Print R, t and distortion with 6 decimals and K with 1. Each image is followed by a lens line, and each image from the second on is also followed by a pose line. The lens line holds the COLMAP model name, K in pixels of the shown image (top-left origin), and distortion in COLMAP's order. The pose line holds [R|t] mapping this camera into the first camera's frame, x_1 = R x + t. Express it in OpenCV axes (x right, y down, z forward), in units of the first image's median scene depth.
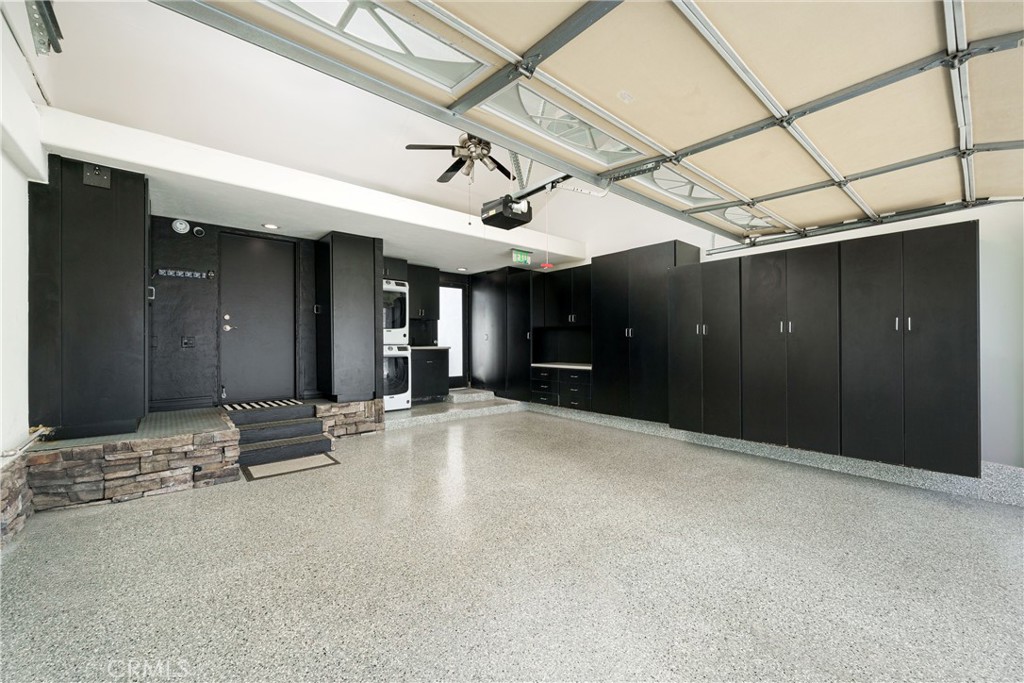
lens RADIAL K [[410.1, 0, 511.7], [0, 410.1, 342.8], [0, 0, 1]] dist [-0.001539, -0.000176]
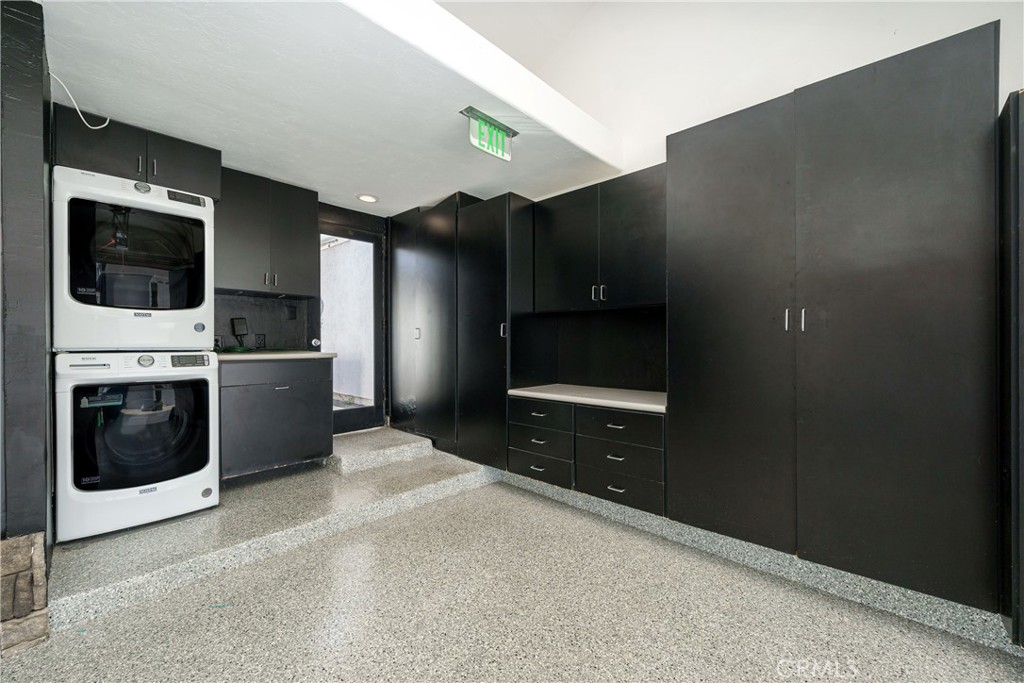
lens RADIAL K [[410.1, 0, 511.4], [0, 410.1, 345.7], [0, 0, 1]] dist [-0.001539, -0.000176]
pose [[0.993308, 0.000940, 0.115493, -0.003531], [-0.001964, 0.999960, 0.008761, -0.003576], [-0.115480, -0.008929, 0.993270, 0.520347]]
